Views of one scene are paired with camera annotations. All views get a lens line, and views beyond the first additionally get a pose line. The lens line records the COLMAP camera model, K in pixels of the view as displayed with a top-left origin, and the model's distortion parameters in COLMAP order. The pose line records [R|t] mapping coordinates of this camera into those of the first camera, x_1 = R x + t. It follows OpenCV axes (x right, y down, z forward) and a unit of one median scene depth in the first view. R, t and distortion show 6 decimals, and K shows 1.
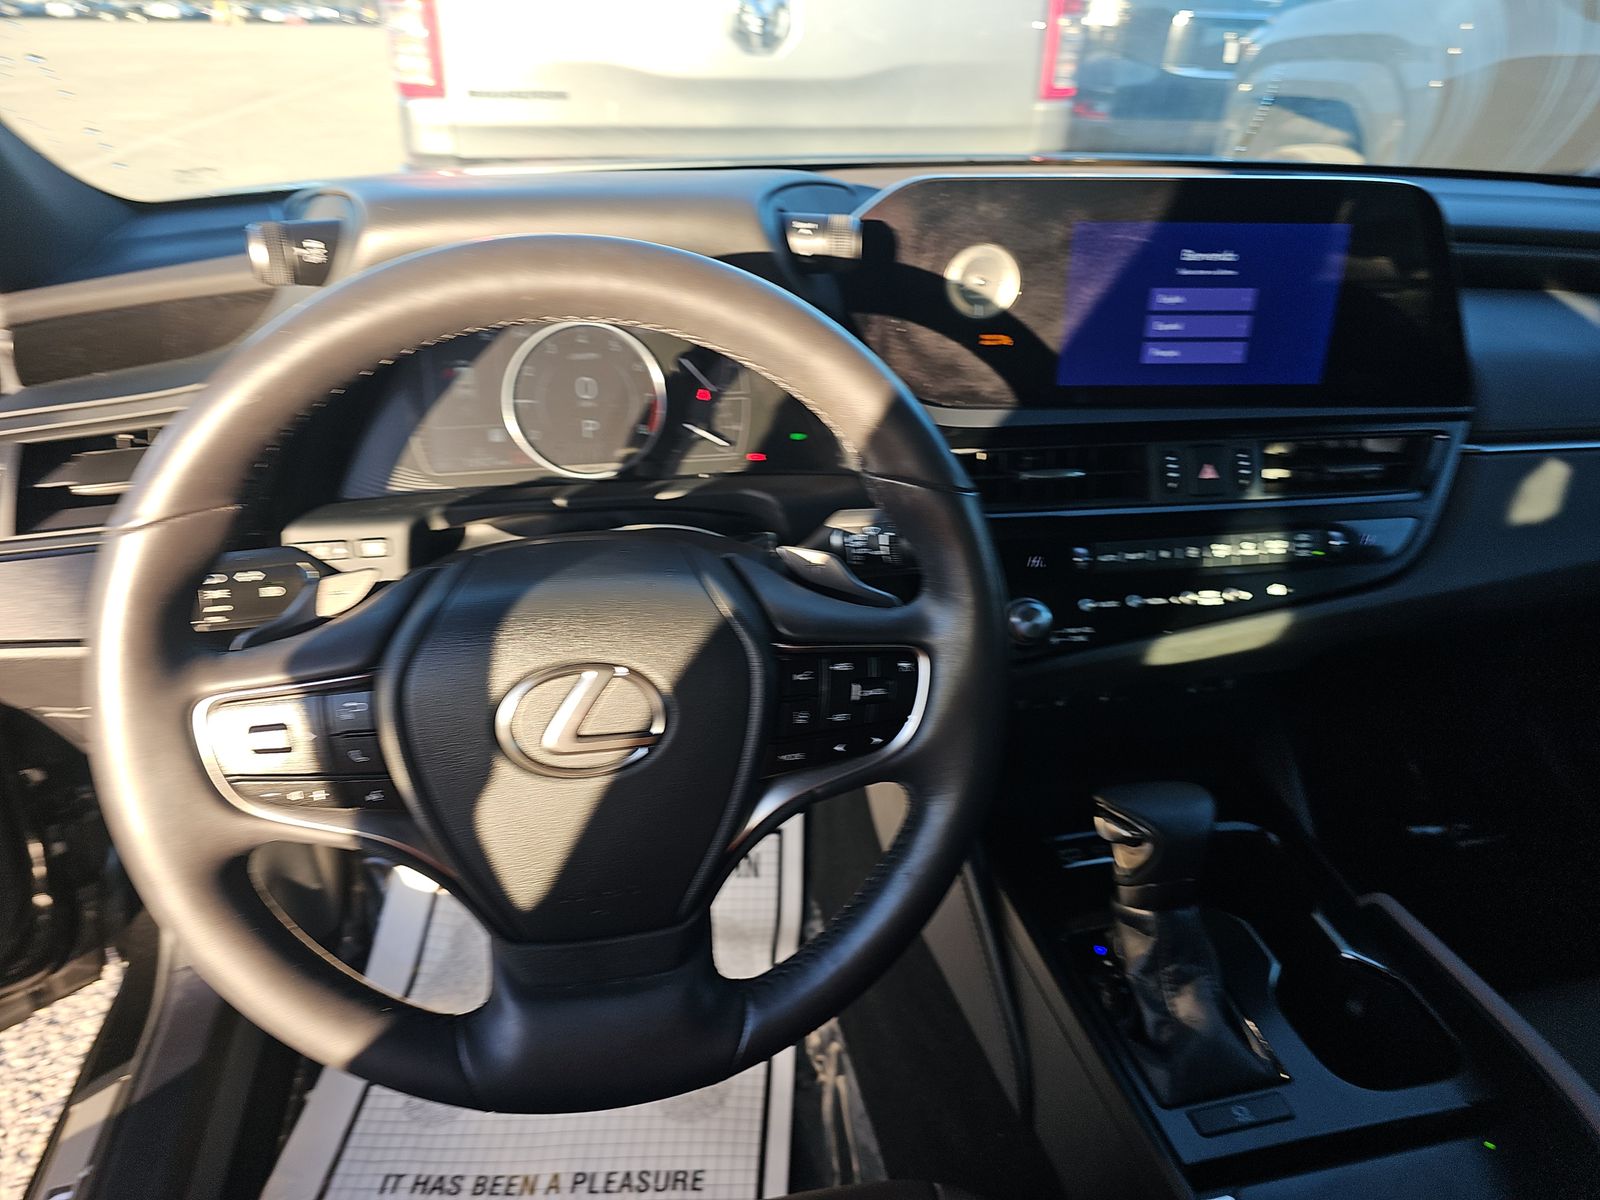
lens RADIAL K [[1079.3, 0, 801.9], [0, 1079.3, 590.7], [0, 0, 1]] dist [0.007663, -0.020402]
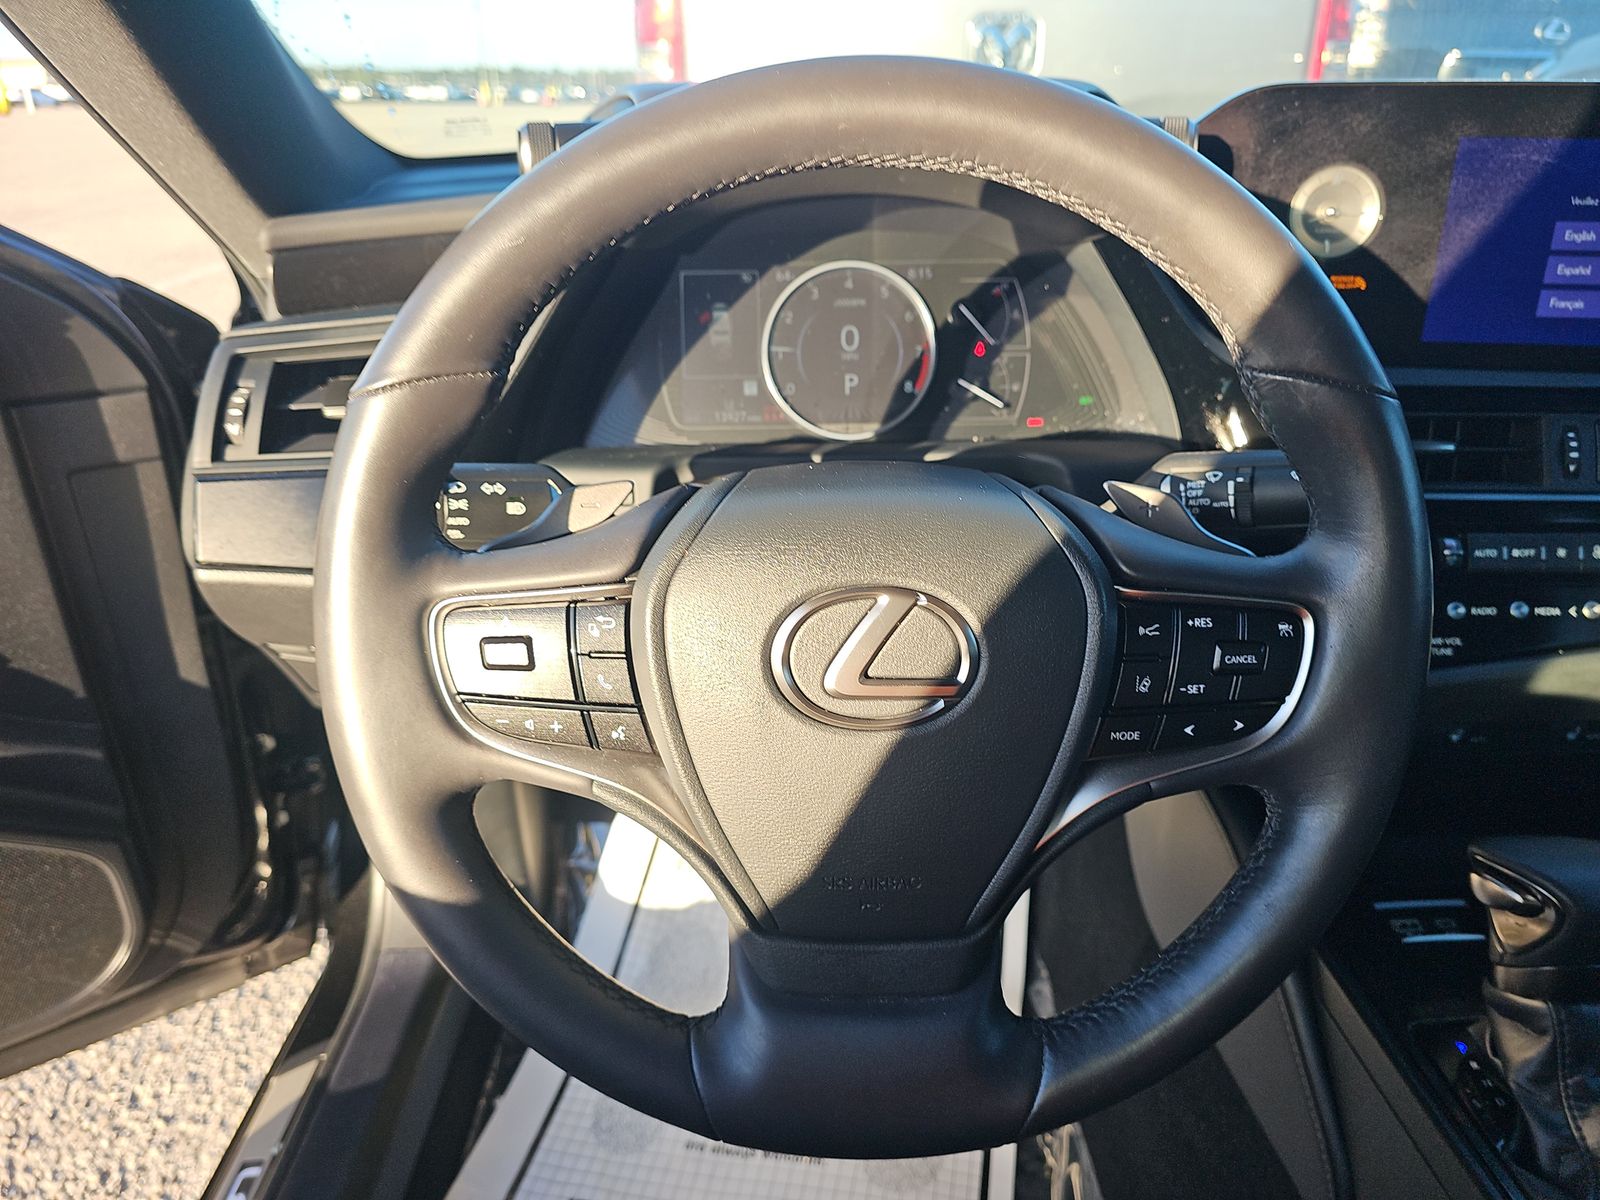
lens RADIAL K [[1079.3, 0, 789.8], [0, 1079.3, 604.2], [0, 0, 1]] dist [0.007663, -0.020402]
pose [[0.981175, 0.054575, -0.185250, -0.073680], [-0.062678, 0.997304, -0.038169, 0.072063], [0.182668, 0.049062, 0.981950, 0.127974]]
